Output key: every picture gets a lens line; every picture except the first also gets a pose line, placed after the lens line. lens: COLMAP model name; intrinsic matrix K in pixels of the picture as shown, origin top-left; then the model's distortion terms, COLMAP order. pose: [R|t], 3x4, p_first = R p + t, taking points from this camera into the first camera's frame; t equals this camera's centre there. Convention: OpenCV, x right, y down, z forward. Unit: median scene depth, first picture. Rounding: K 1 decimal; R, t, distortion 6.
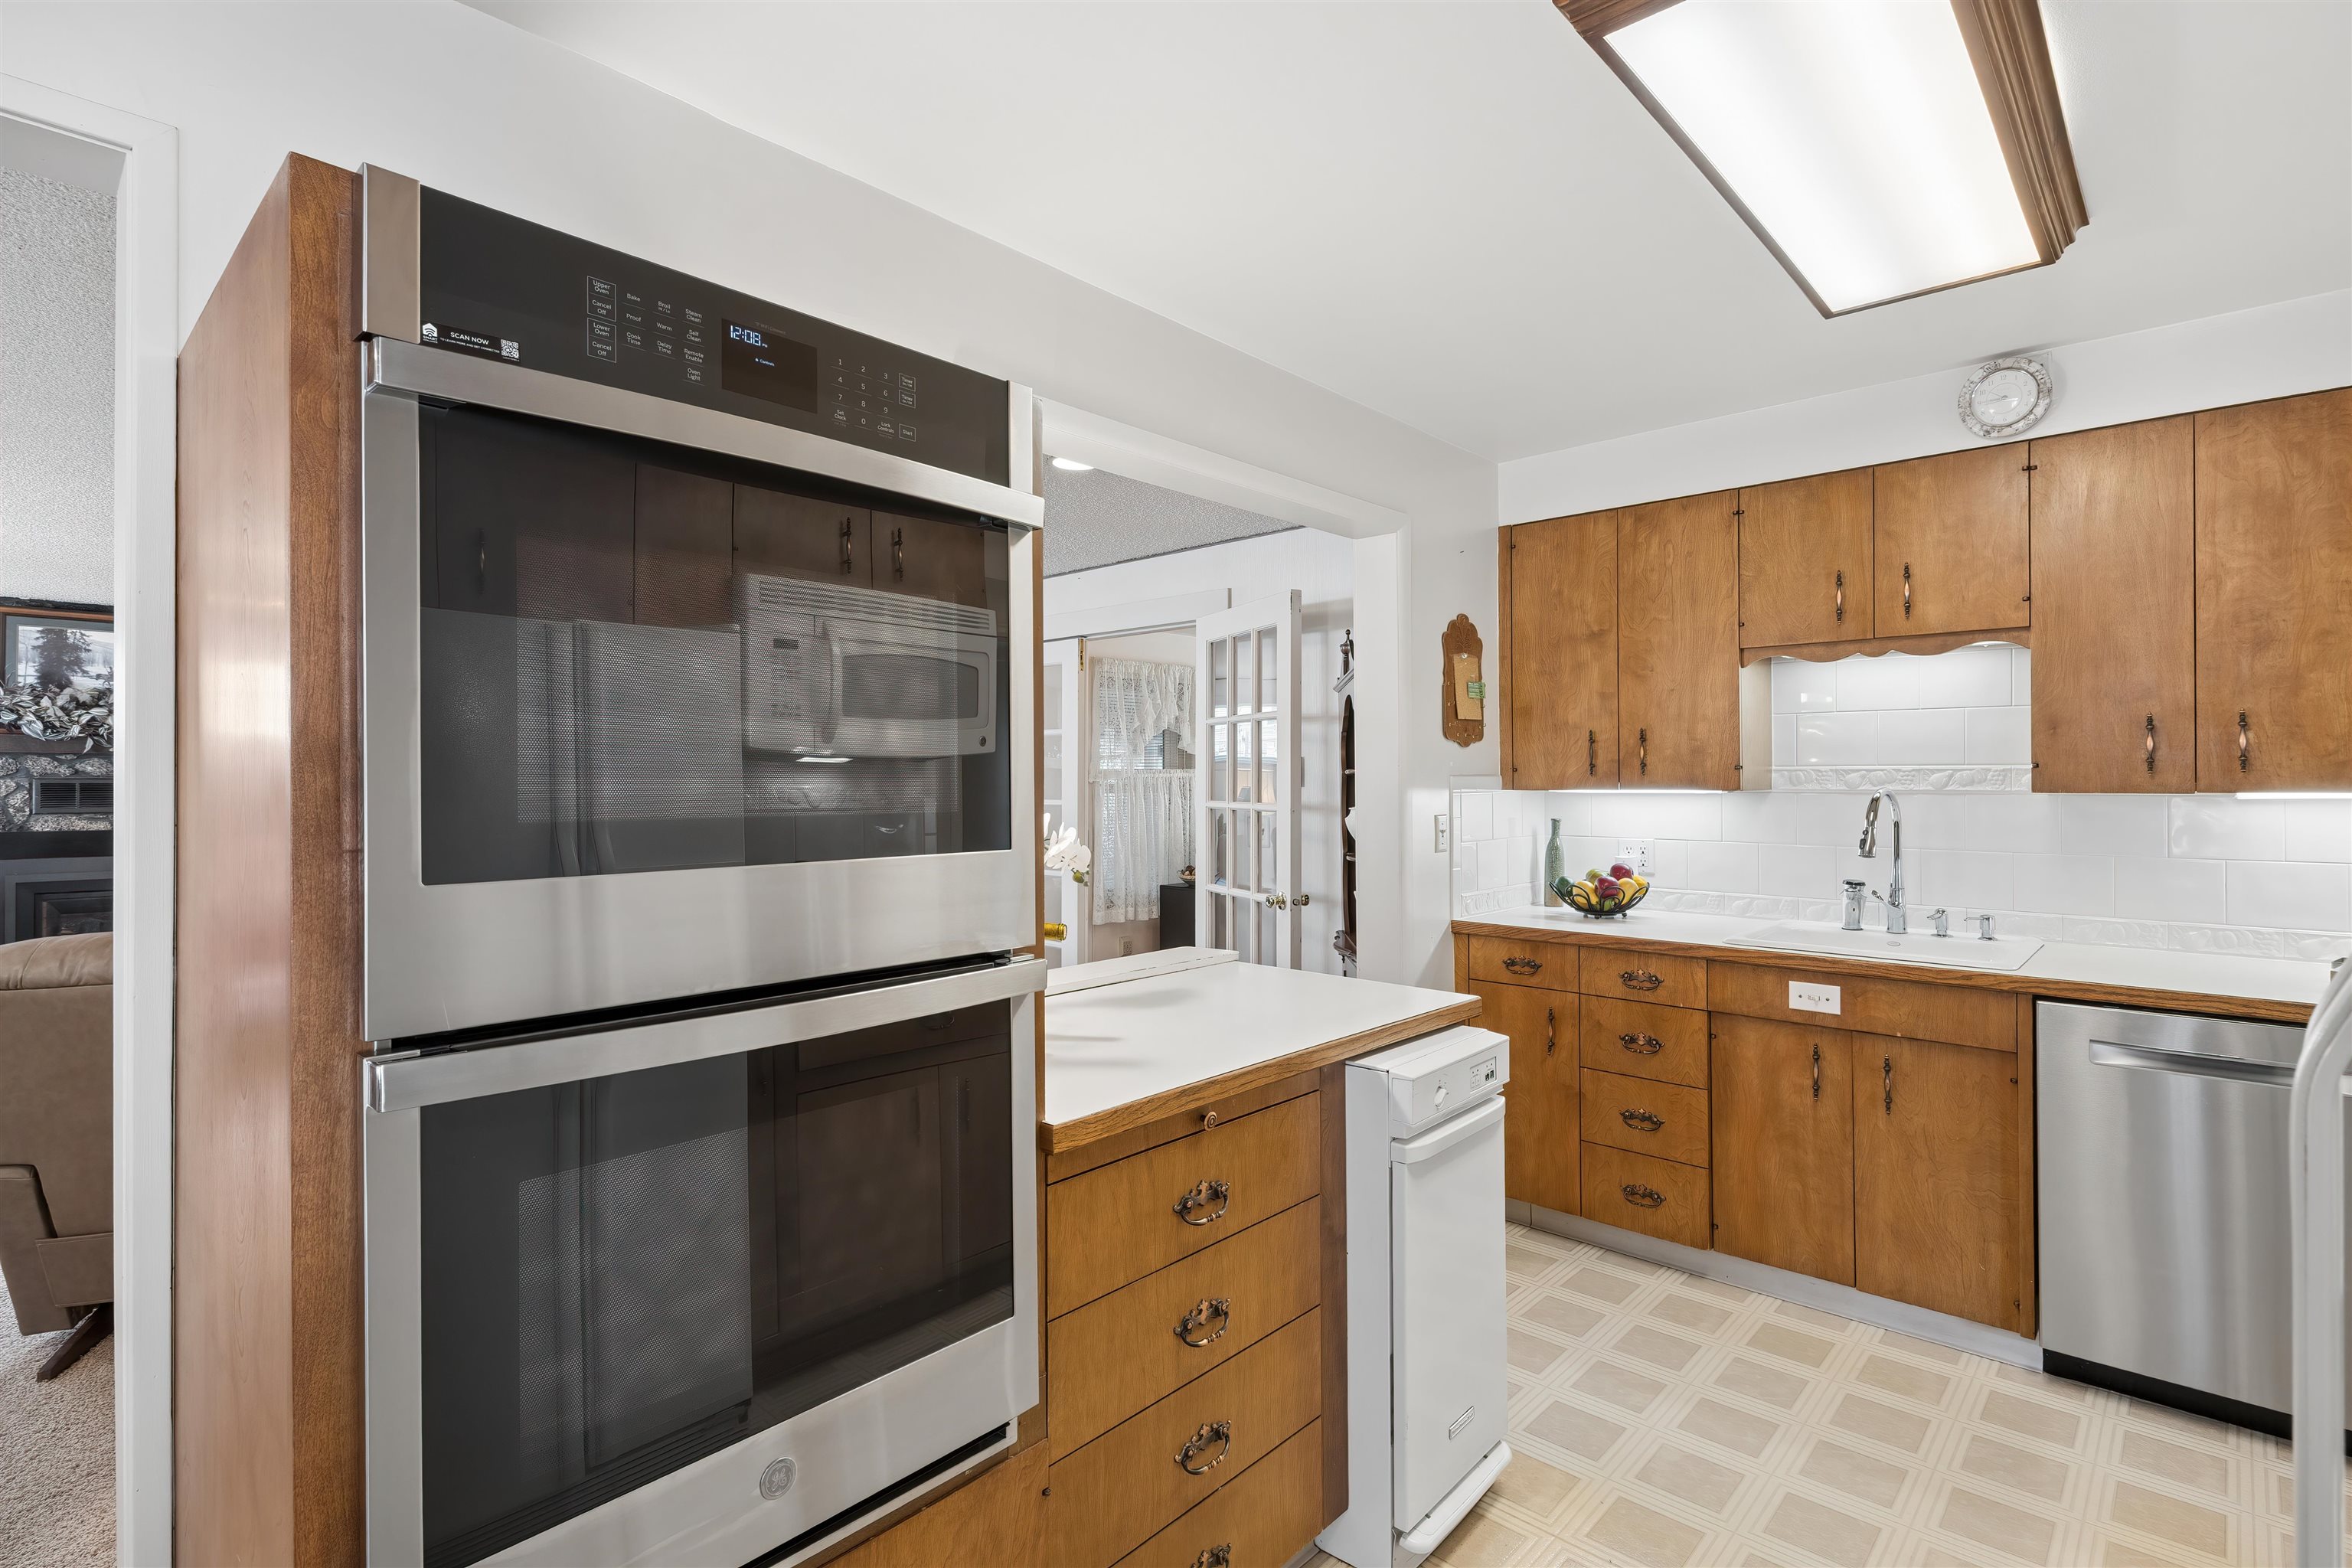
lens RADIAL K [[1129.9, 0, 1215.6], [0, 1129.9, 780.4], [0, 0, 1]] dist [0.010091, -0.008708]
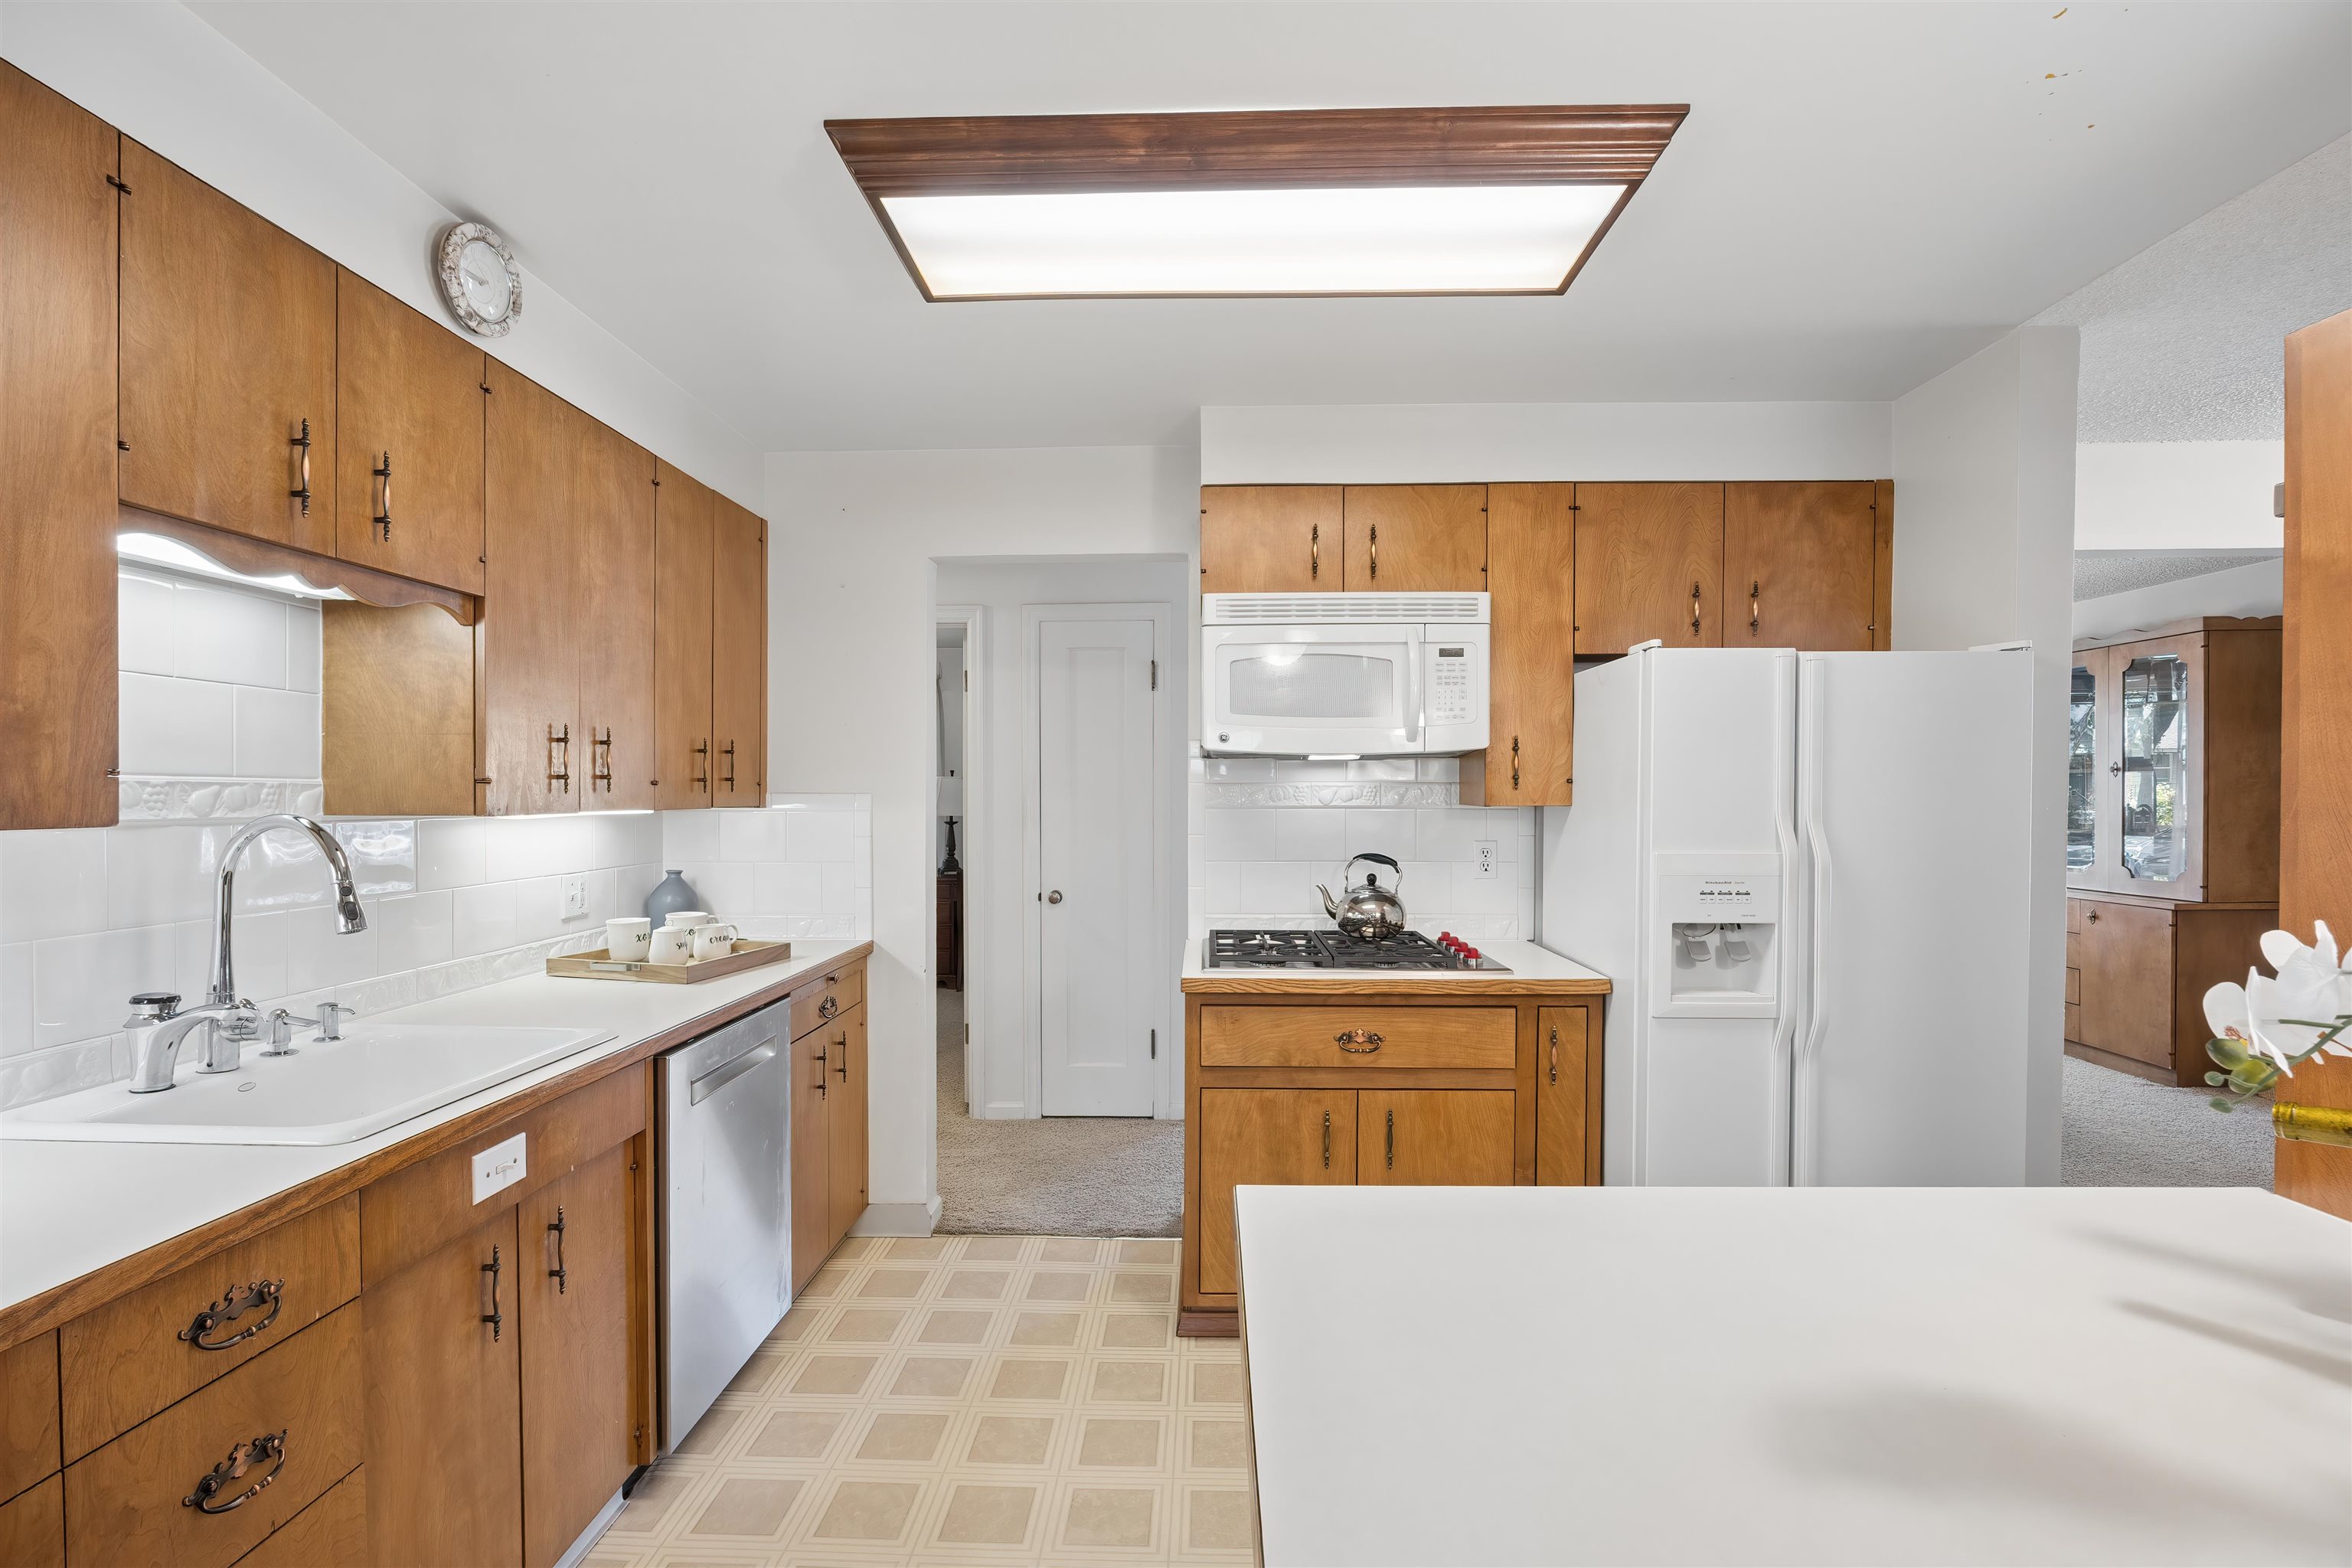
lens RADIAL K [[1066.6, 0, 1172.6], [0, 1066.6, 804.5], [0, 0, 1]] dist [-0.022504, 0.002393]
pose [[-0.634990, -0.001685, 0.772518, -0.109637], [0.007203, 0.999941, 0.008102, 0.000446], [-0.772487, 0.010710, -0.634941, 0.994234]]
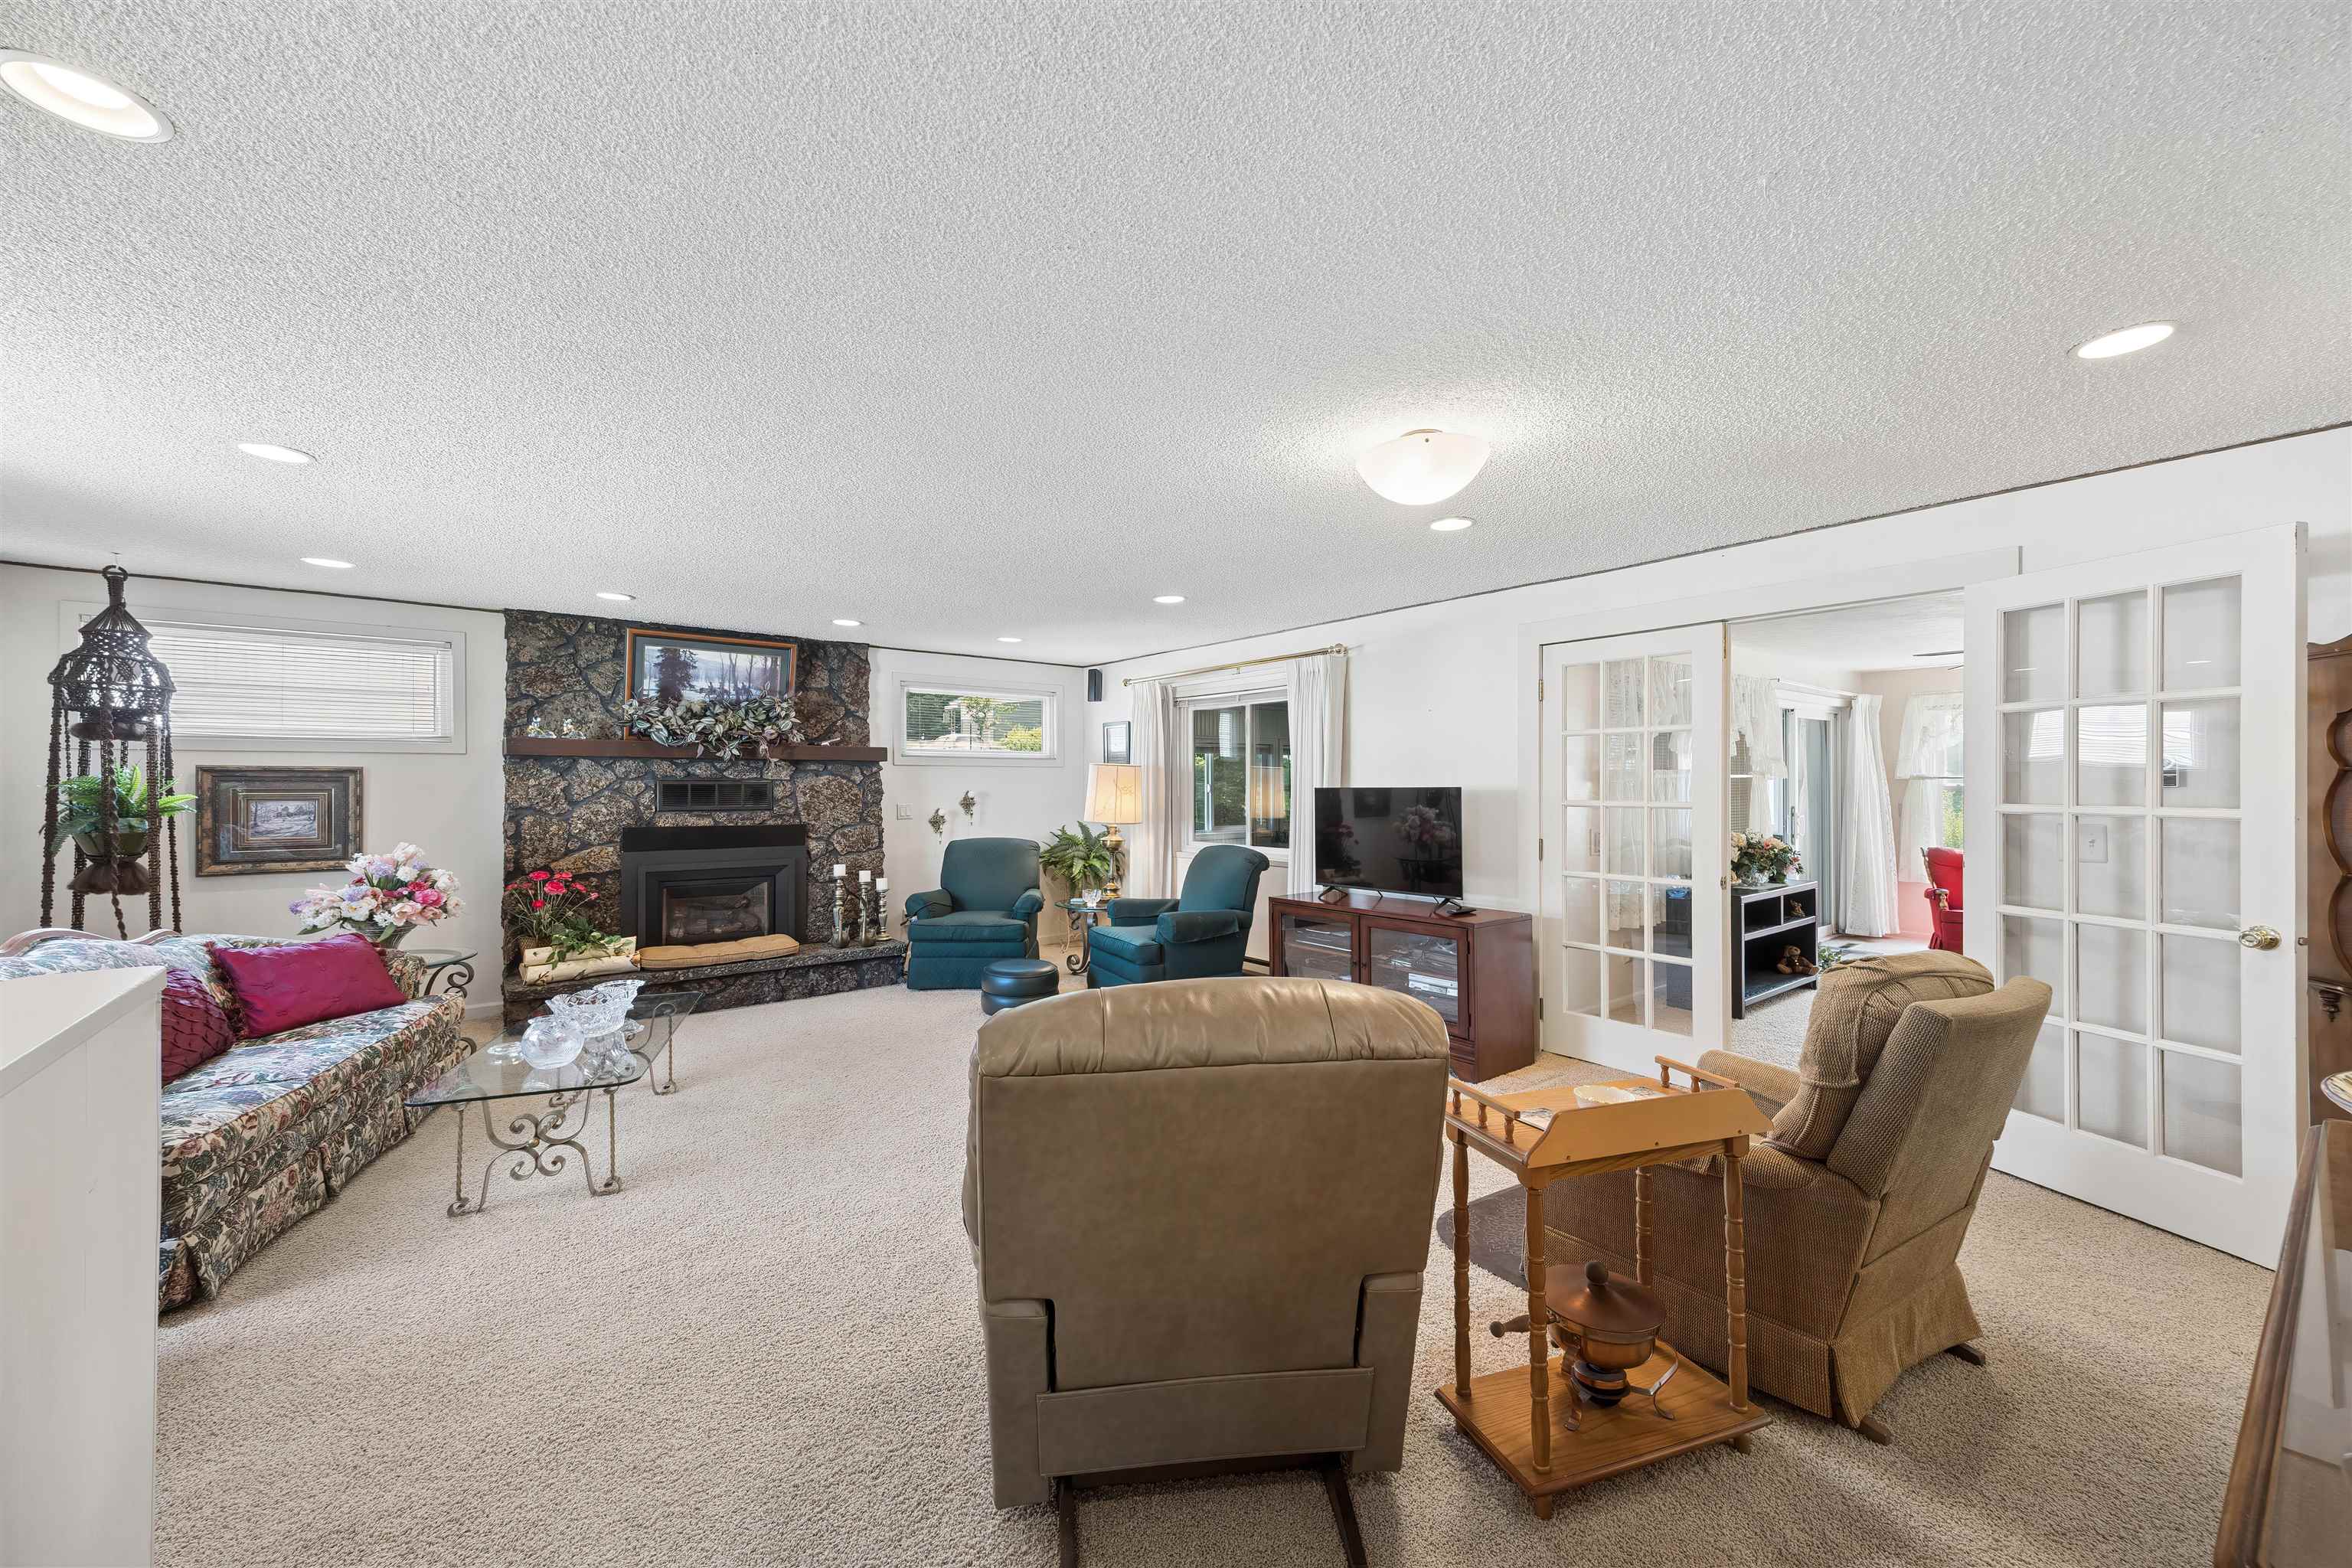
lens RADIAL K [[909.9, 0, 1194.5], [0, 909.9, 783.6], [0, 0, 1]] dist [0.006228, -0.000137]
pose [[0.986821, -0.000139, -0.161818, -0.746211], [-0.000247, 0.999997, -0.002368, 0.008089], [0.161818, 0.002376, 0.986818, 0.377416]]
